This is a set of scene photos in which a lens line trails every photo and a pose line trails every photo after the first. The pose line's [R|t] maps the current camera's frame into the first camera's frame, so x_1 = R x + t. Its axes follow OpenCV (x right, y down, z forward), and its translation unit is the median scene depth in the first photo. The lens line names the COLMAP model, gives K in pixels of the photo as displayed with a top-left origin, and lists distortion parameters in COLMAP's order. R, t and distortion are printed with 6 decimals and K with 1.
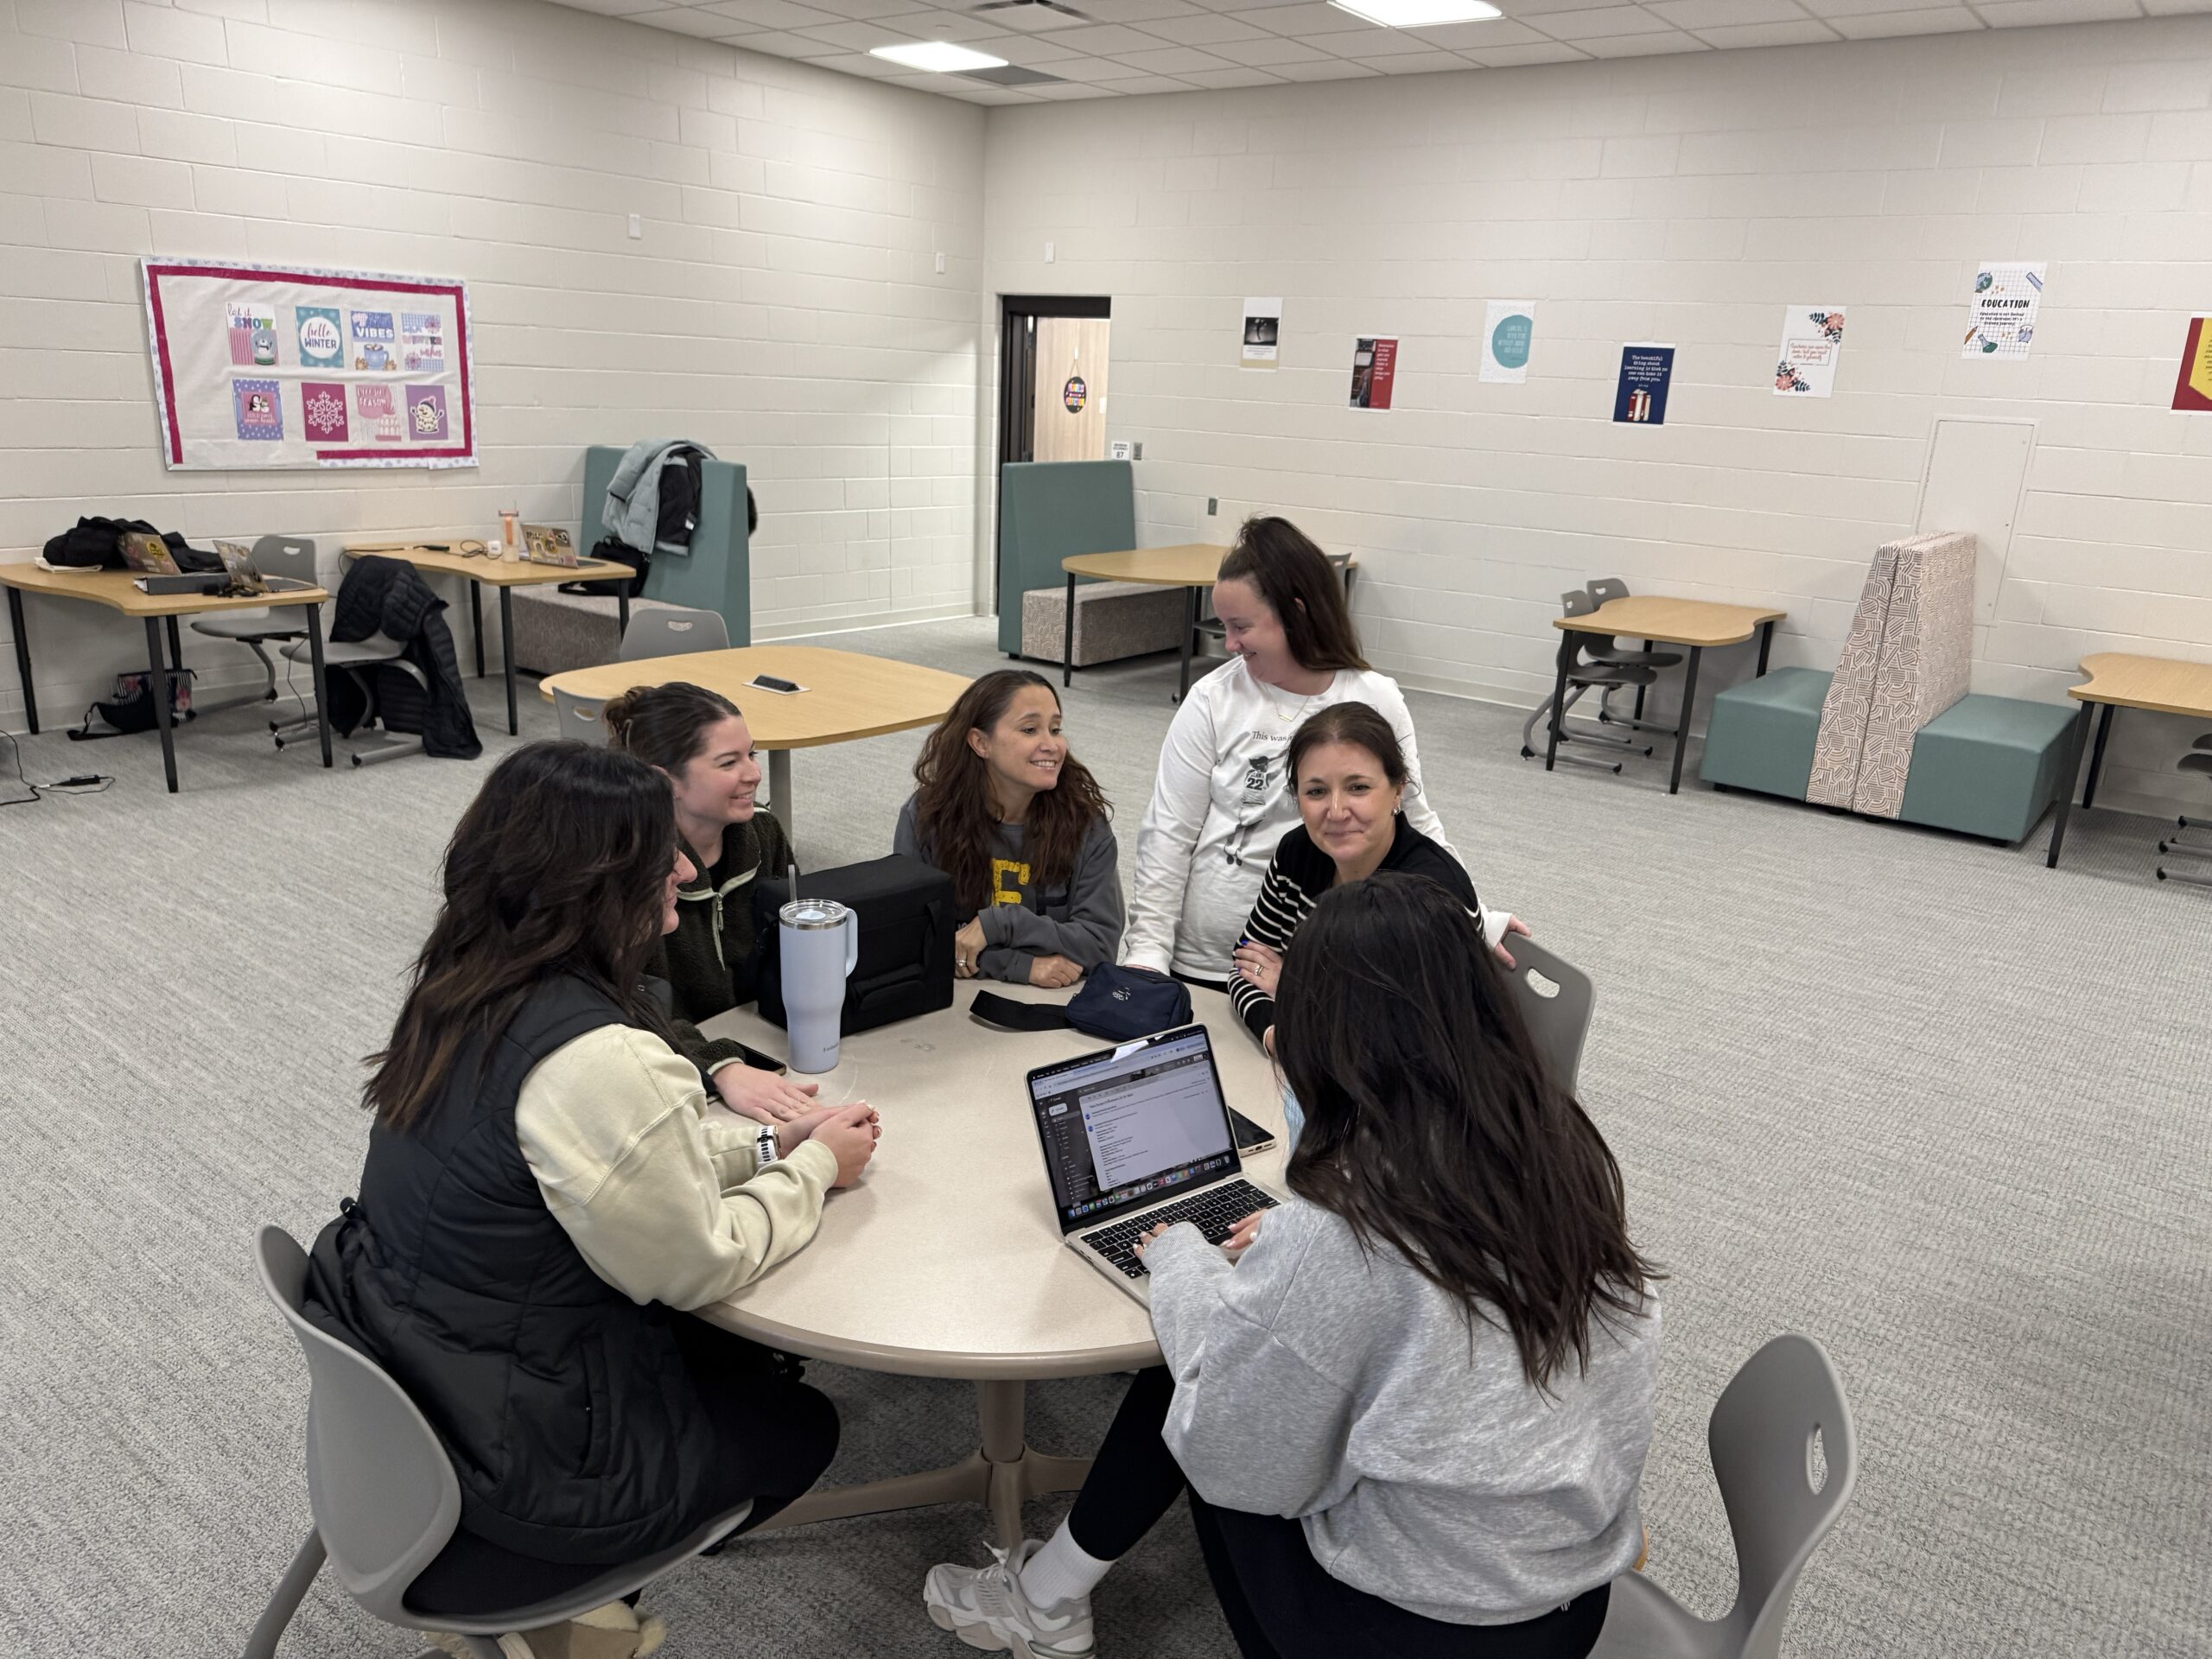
lens RADIAL K [[1528.2, 0, 1104.9], [0, 1528.2, 808.8], [0, 0, 1]] dist [0.055237, -0.066344]
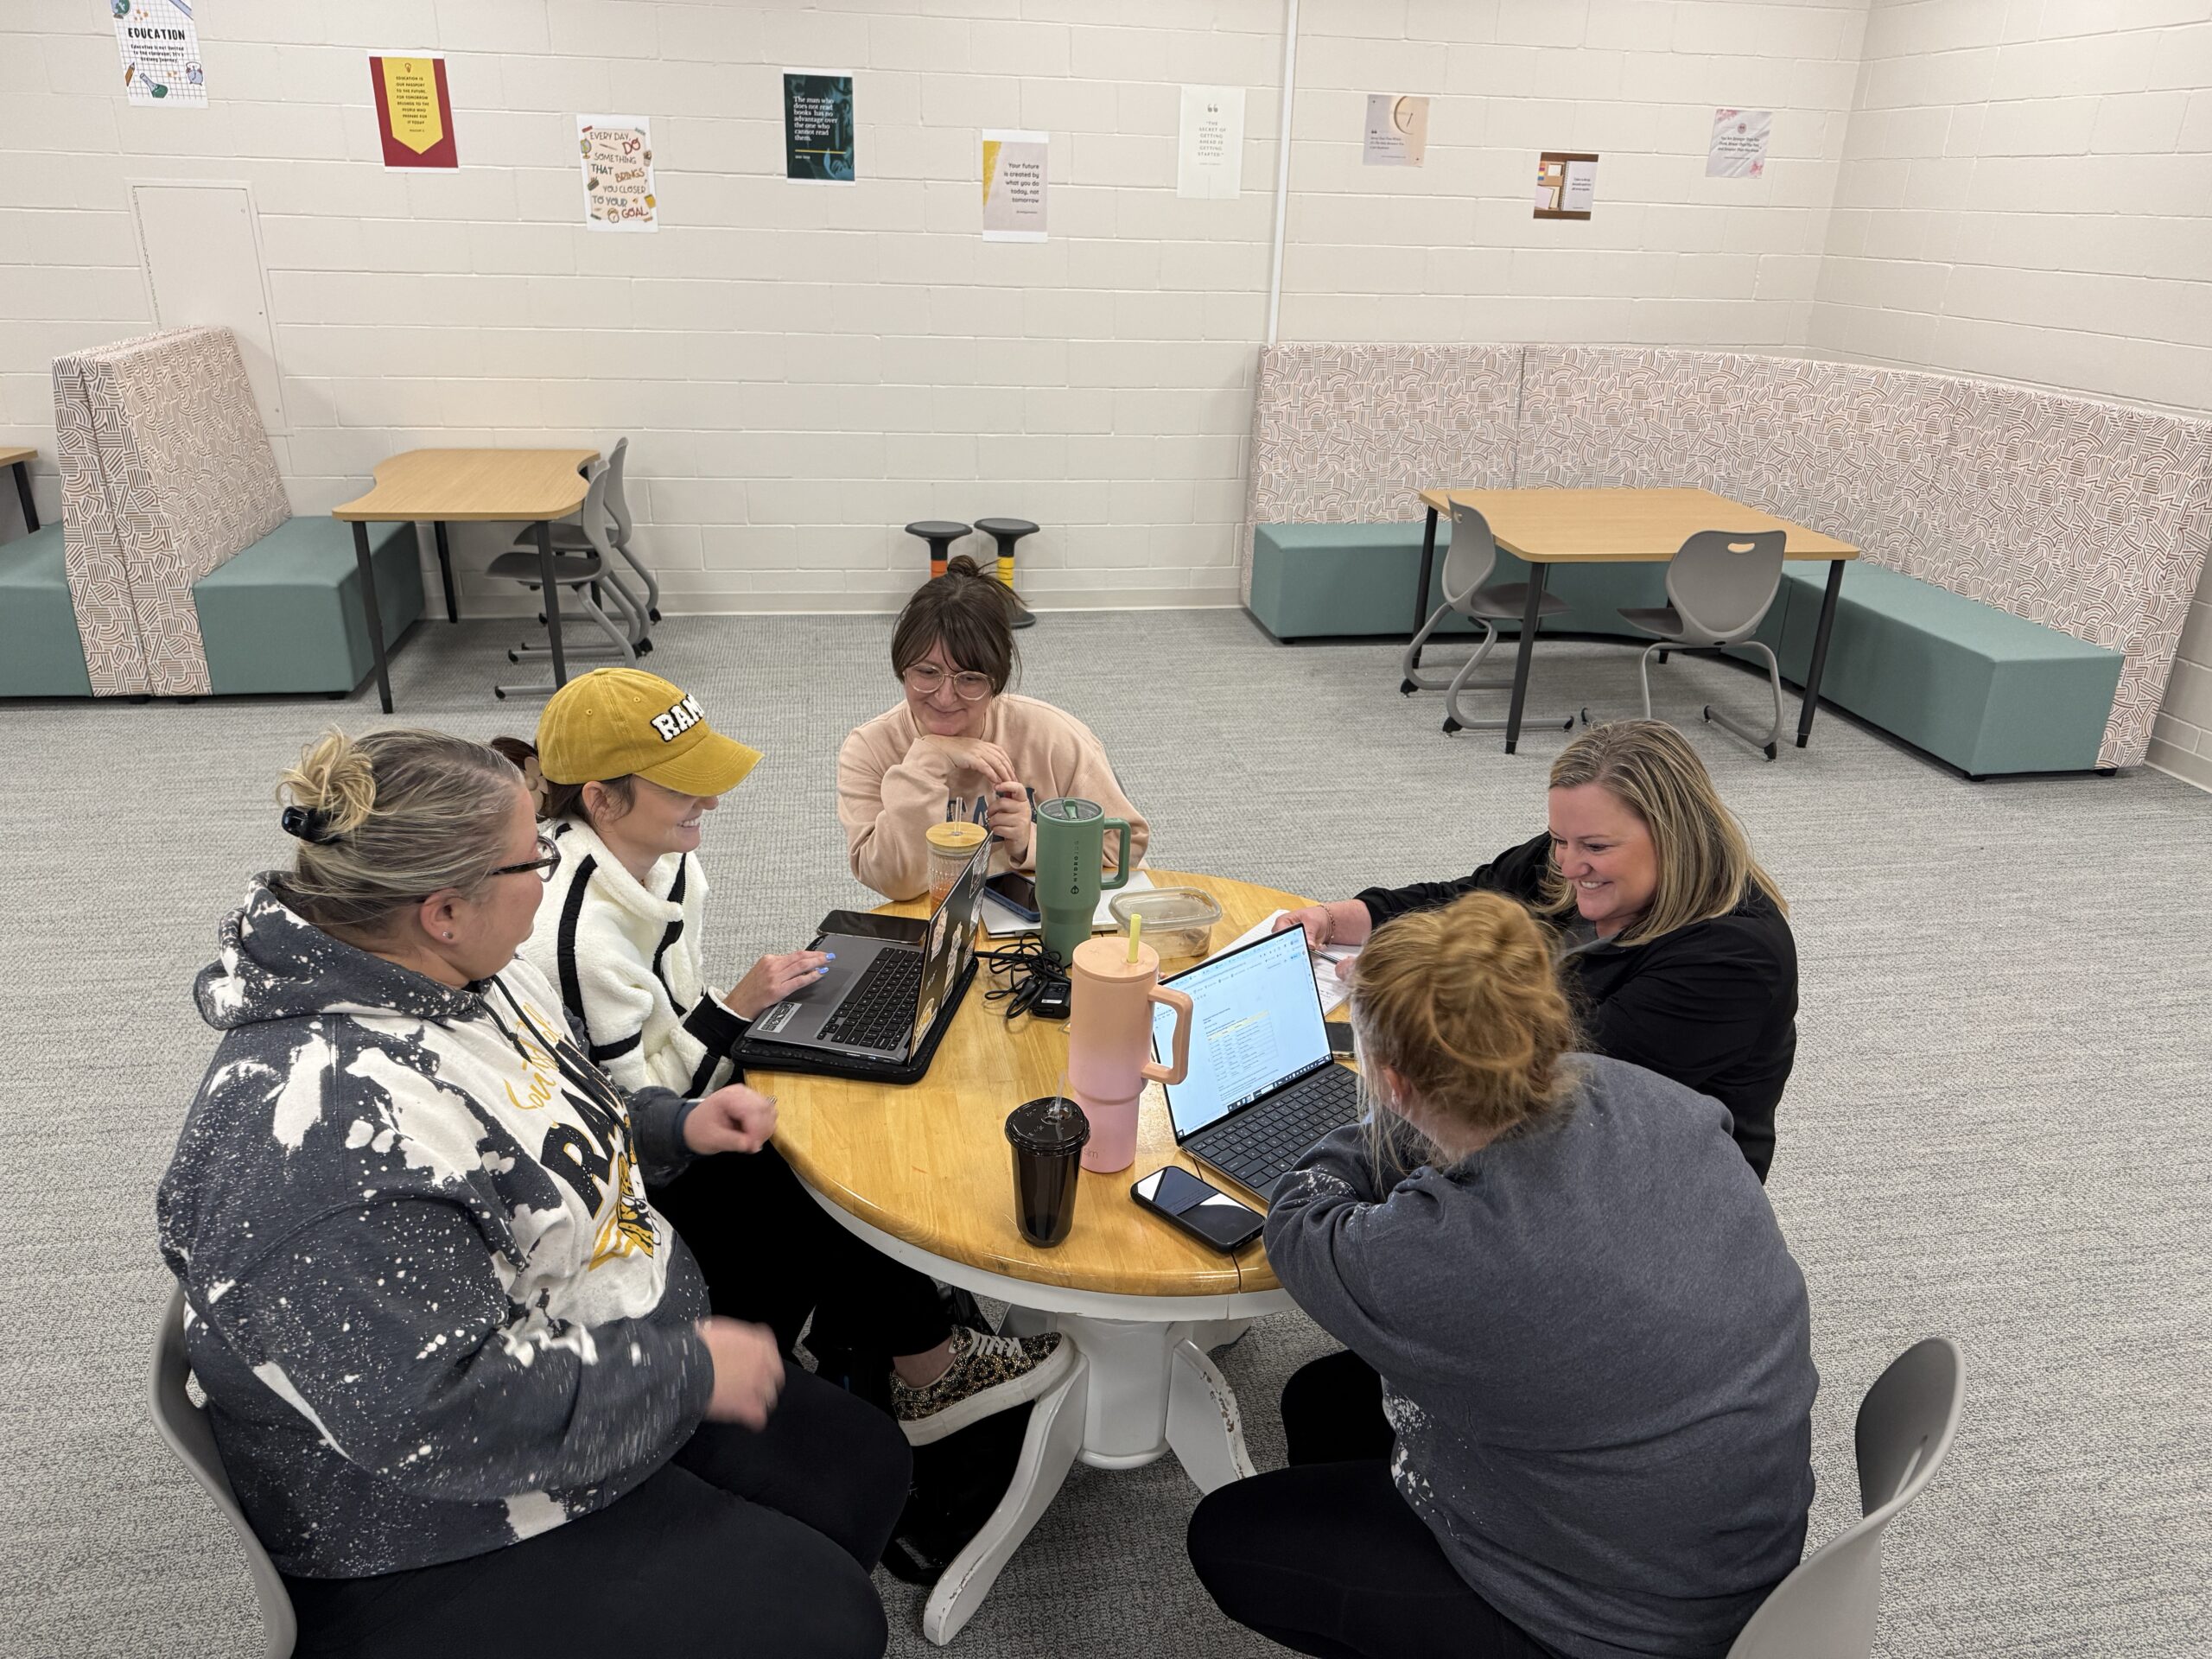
lens RADIAL K [[1528.2, 0, 1094.4], [0, 1528.2, 819.0], [0, 0, 1]] dist [0.055237, -0.066344]
pose [[0.670708, -0.302718, 0.677136, 0.247348], [0.202773, 0.952981, 0.225189, -0.019497], [-0.713467, -0.013732, 0.700555, 0.085764]]
